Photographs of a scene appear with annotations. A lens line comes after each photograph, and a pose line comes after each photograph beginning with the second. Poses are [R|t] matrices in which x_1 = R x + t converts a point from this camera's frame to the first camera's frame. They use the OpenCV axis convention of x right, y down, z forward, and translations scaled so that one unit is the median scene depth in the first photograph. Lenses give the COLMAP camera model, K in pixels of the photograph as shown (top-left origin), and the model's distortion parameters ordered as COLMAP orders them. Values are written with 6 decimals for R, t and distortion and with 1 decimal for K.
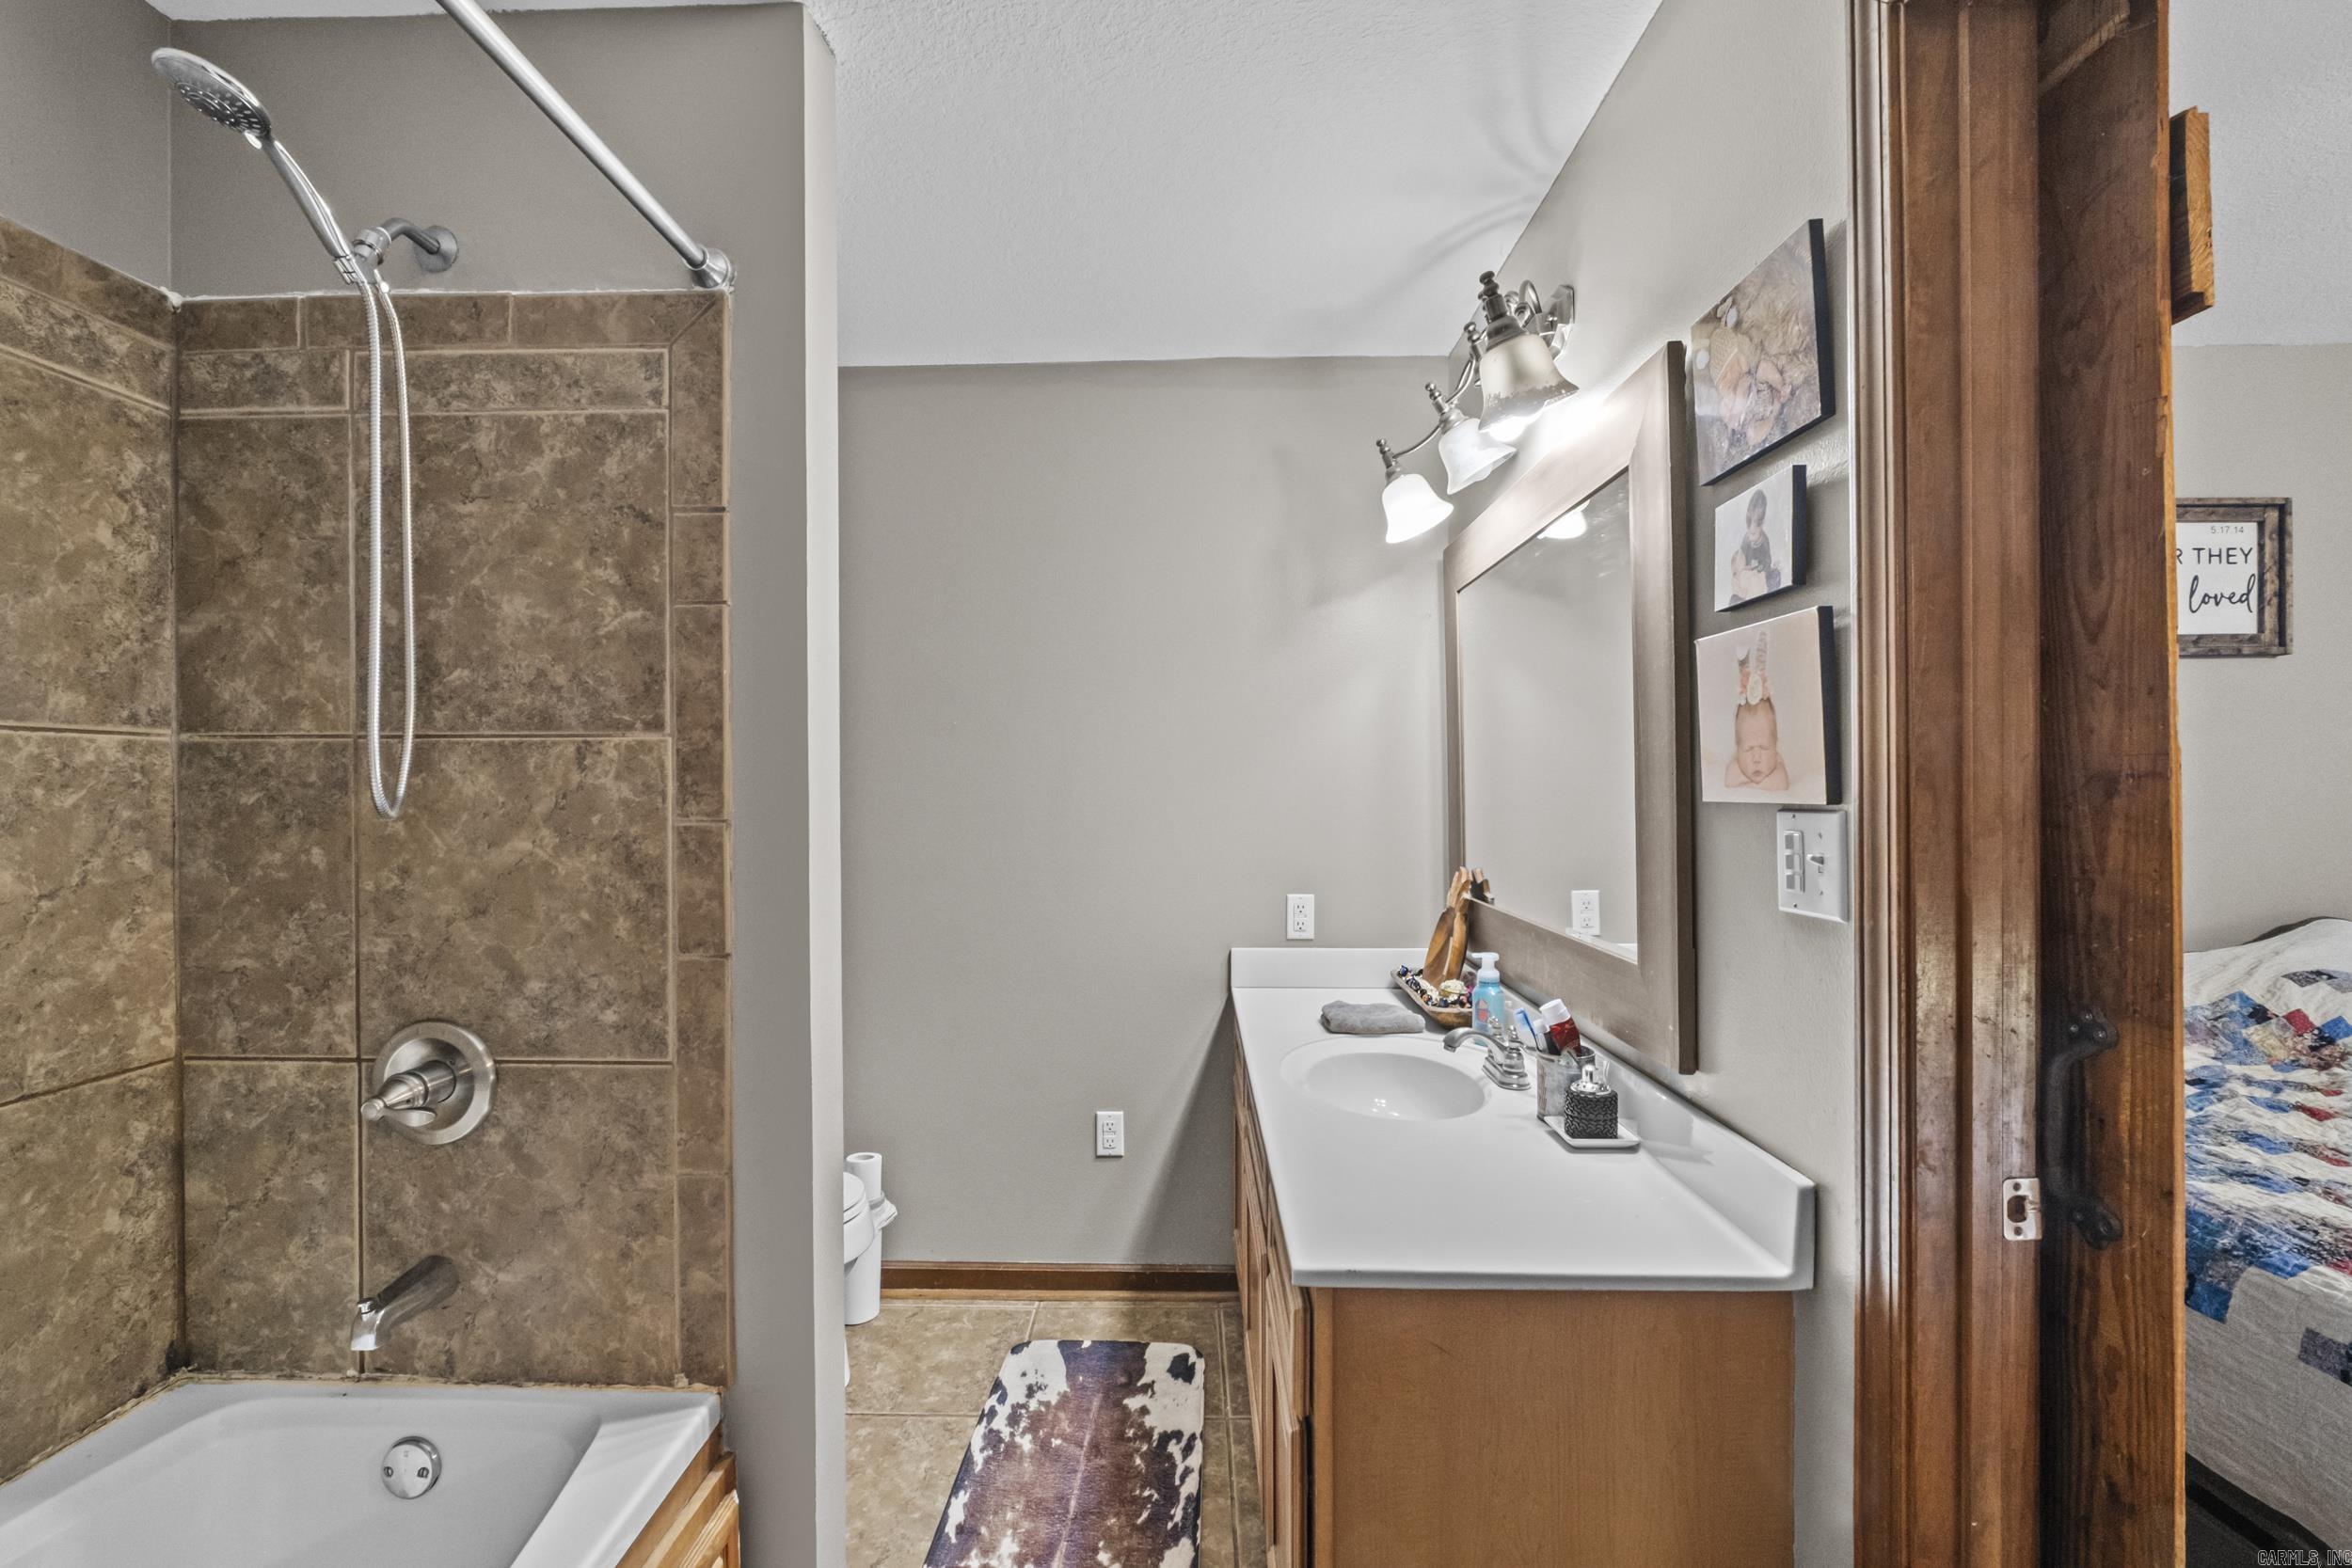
lens RADIAL K [[1056.9, 0, 1148.9], [0, 1056.9, 786.1], [0, 0, 1]] dist [-0.002490, 0.000084]
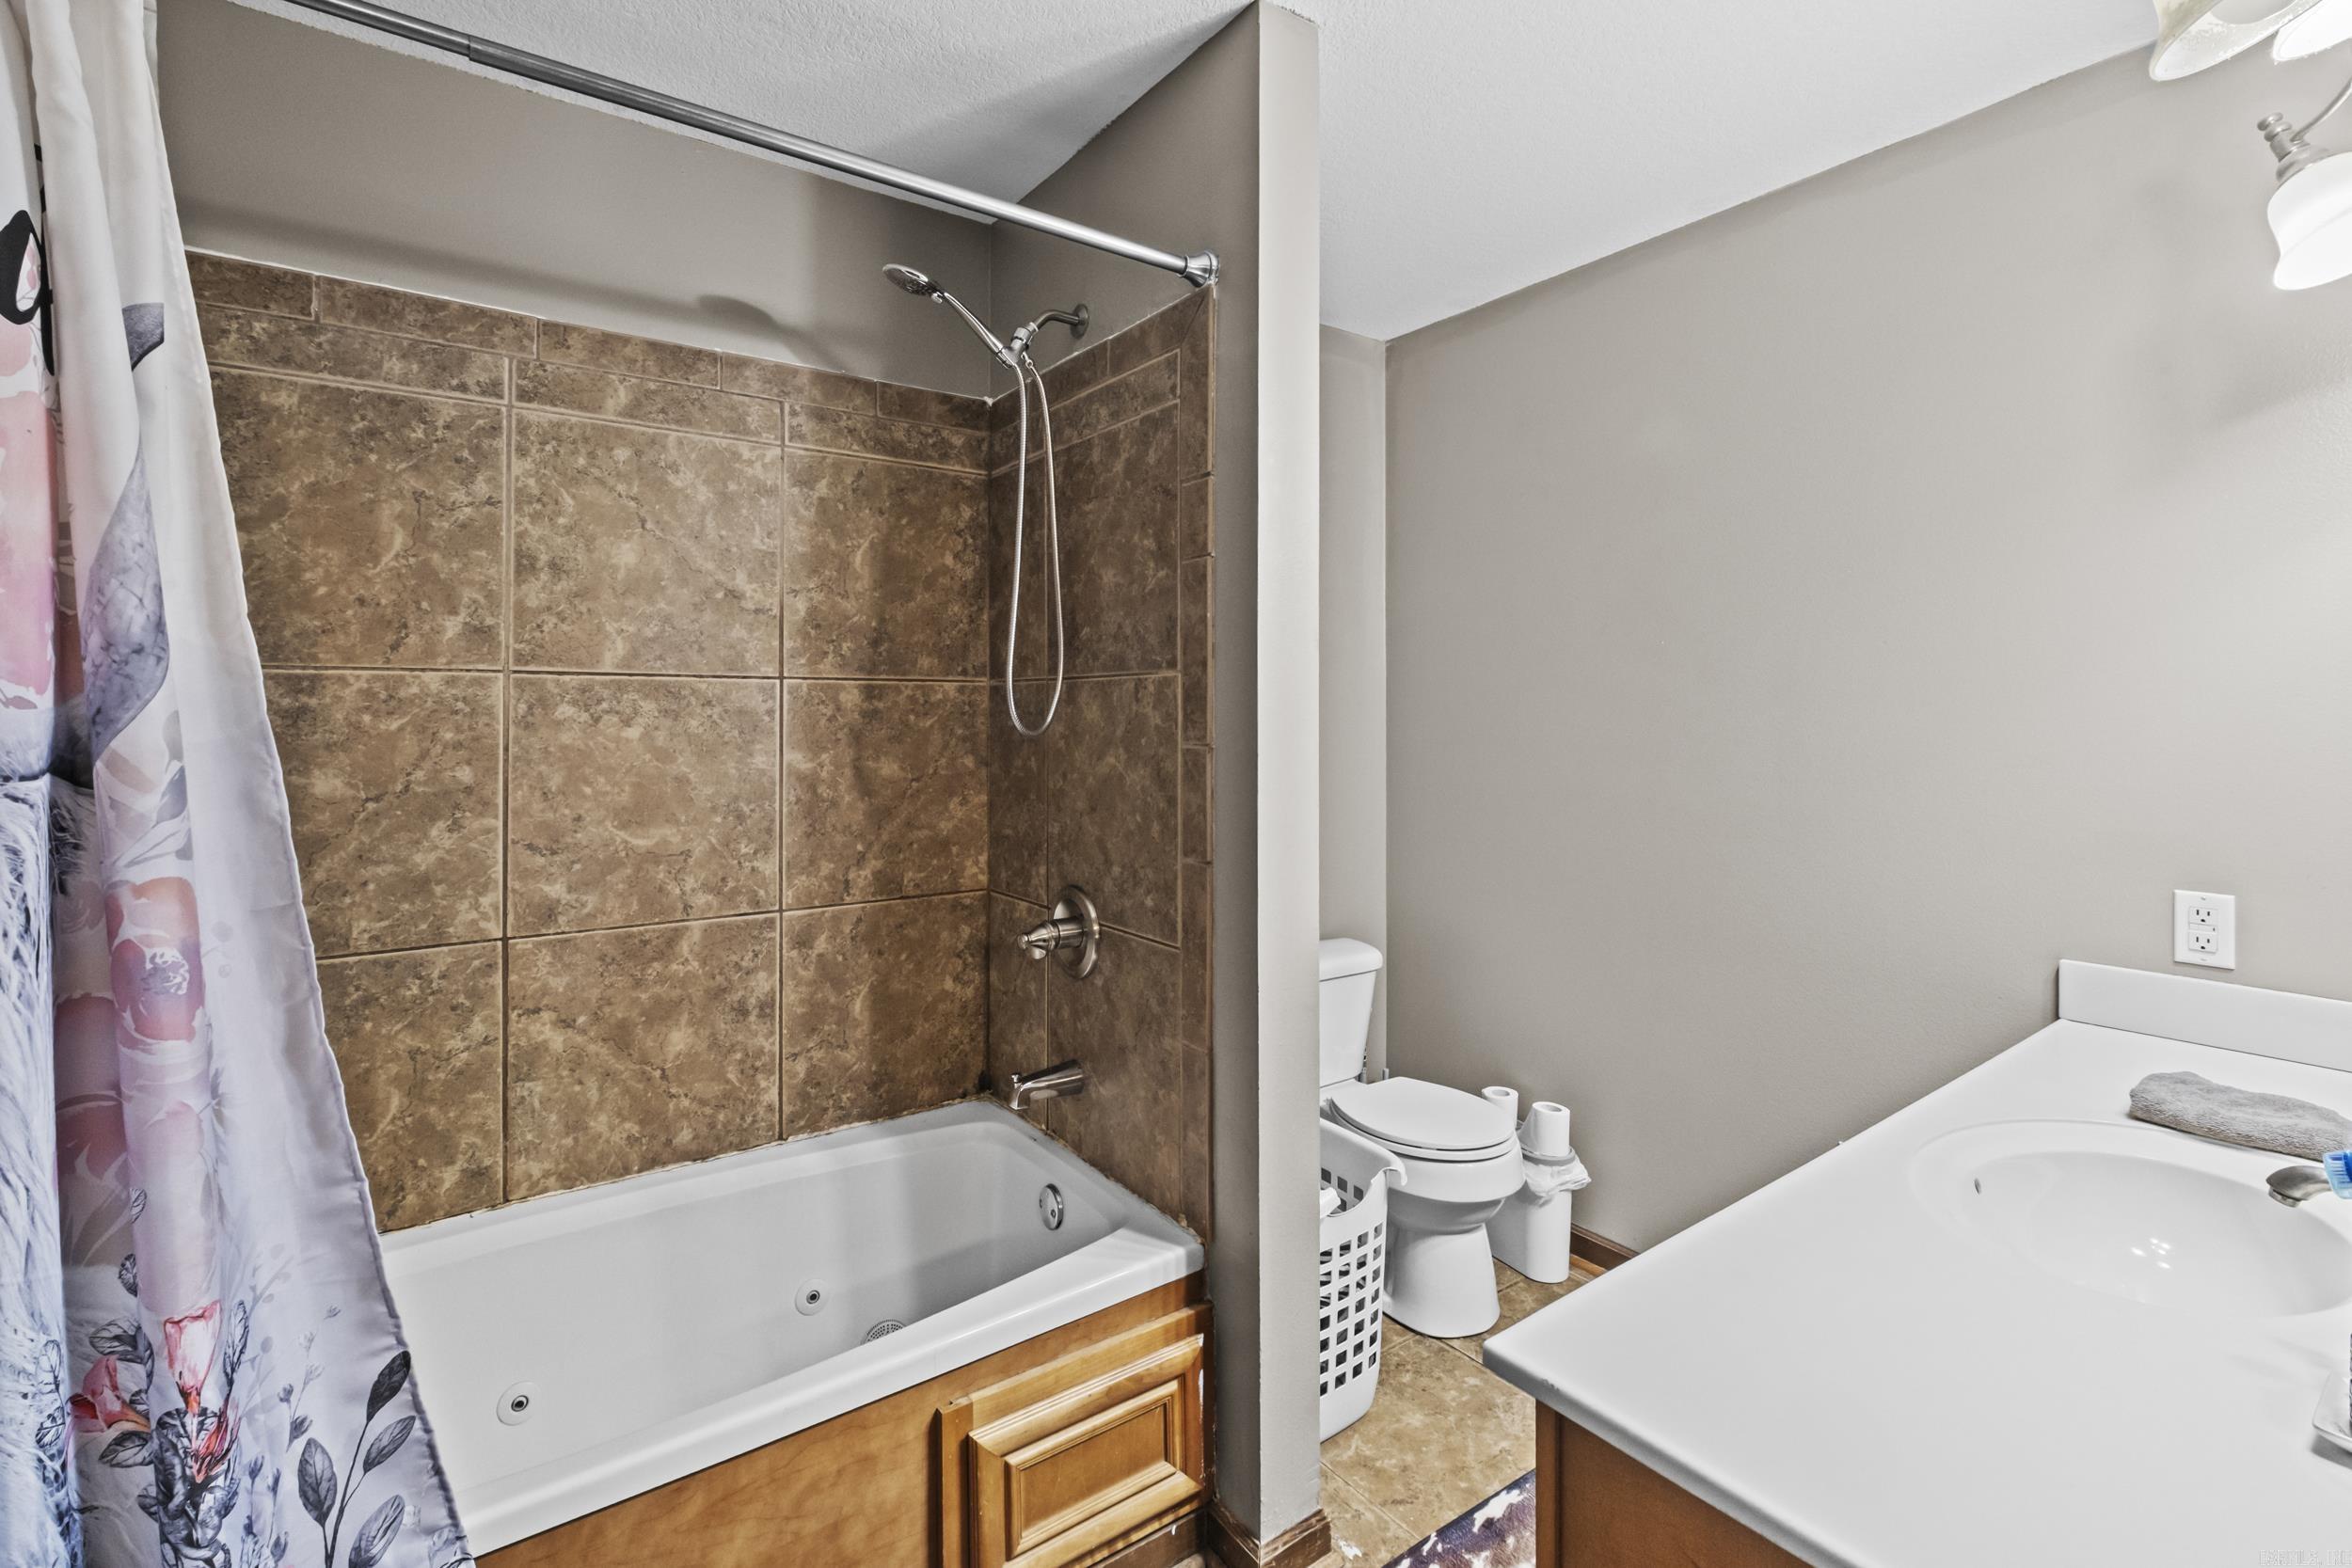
lens RADIAL K [[1057.3, 0, 1170.5], [0, 1057.3, 702.3], [0, 0, 1]] dist [-0.004235, 0.000455]
pose [[0.604548, -0.007989, -0.796529, 0.487374], [-0.000863, 0.999943, -0.010684, -0.001022], [0.796568, 0.007146, 0.604506, 0.273291]]
